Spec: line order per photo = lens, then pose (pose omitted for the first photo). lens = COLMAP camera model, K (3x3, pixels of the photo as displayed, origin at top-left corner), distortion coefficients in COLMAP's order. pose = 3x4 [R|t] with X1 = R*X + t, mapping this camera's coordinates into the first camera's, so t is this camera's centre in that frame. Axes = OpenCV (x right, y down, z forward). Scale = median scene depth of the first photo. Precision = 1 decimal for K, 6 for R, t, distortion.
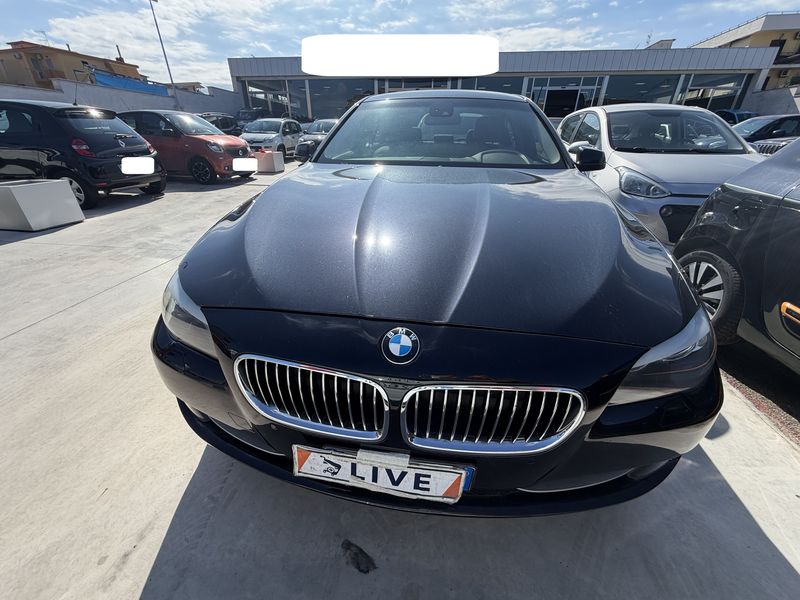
lens RADIAL K [[313.4, 0, 400.0], [0, 313.4, 300.0], [0, 0, 1]] dist [-0.001977, -0.000425]
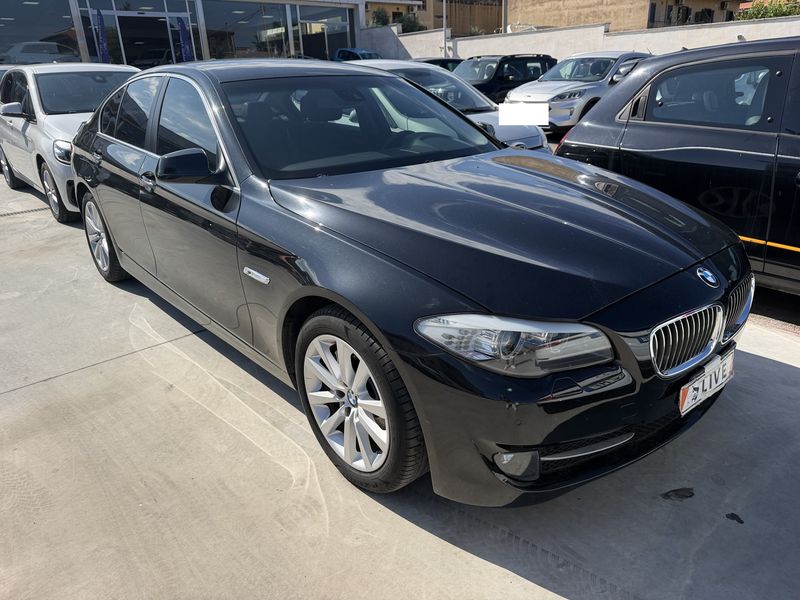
lens RADIAL K [[563.9, 0, 400.0], [0, 563.9, 300.0], [0, 0, 1]] dist [0.003059, 0.001430]
pose [[0.651893, -0.303220, 0.695049, -0.338916], [0.382110, 0.923054, 0.044305, -0.049620], [-0.655003, 0.236703, 0.717596, 0.006970]]
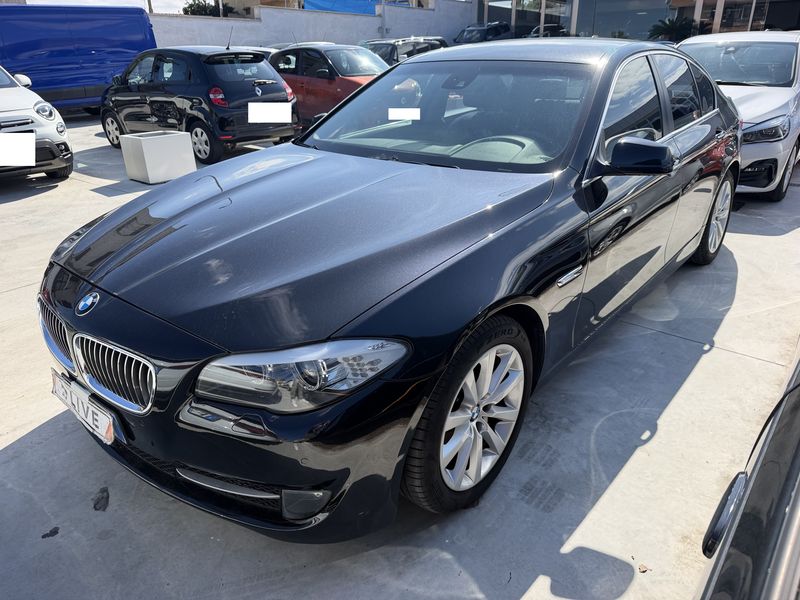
lens RADIAL K [[543.9, 0, 400.0], [0, 543.9, 300.0], [0, 0, 1]] dist [-0.000461, -0.000088]
pose [[0.856375, 0.188417, -0.480751, 0.275012], [-0.220641, 0.975295, -0.010794, -0.017605], [0.466840, 0.115317, 0.876791, -0.053085]]
